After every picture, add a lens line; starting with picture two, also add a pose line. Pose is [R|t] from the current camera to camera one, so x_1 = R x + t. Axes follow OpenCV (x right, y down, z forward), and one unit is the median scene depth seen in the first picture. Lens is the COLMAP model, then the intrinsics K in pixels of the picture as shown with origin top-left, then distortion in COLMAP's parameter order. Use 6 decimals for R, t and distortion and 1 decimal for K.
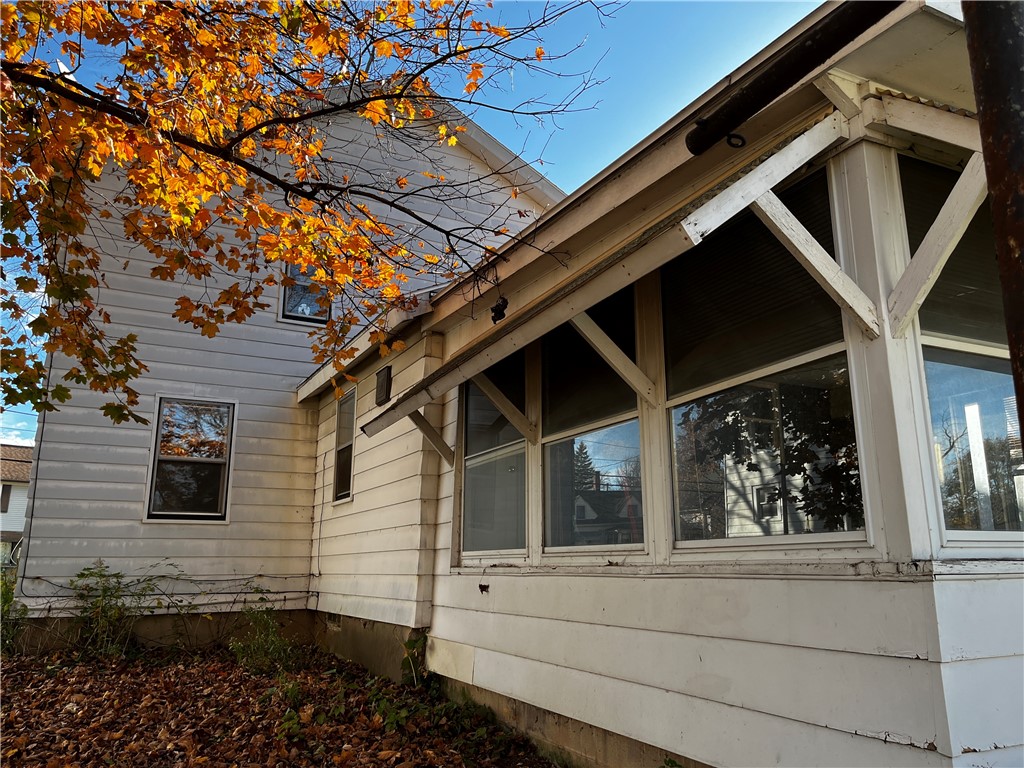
lens RADIAL K [[777.8, 0, 512.0], [0, 777.8, 384.0], [0, 0, 1]] dist [0.057466, -0.070154]
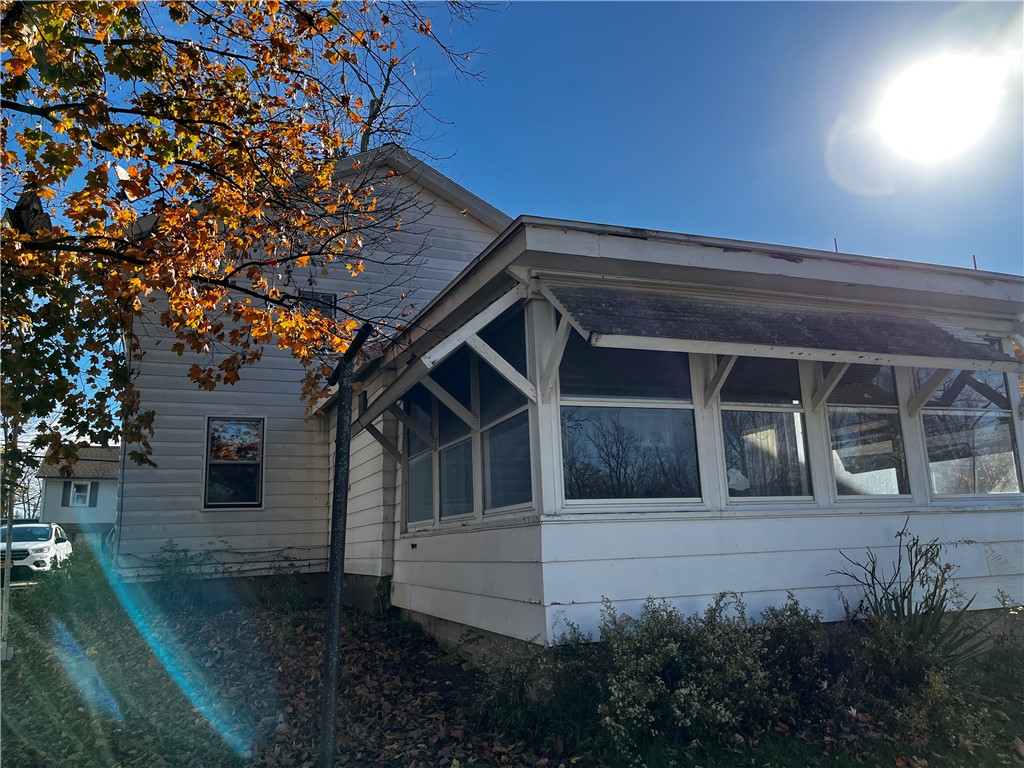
lens RADIAL K [[777.8, 0, 512.0], [0, 777.8, 384.0], [0, 0, 1]] dist [0.057466, -0.070154]
pose [[0.996031, -0.050217, -0.073483, 0.197864], [0.052466, 0.998201, 0.029003, -0.060656], [0.071895, -0.032743, 0.996875, -0.340825]]
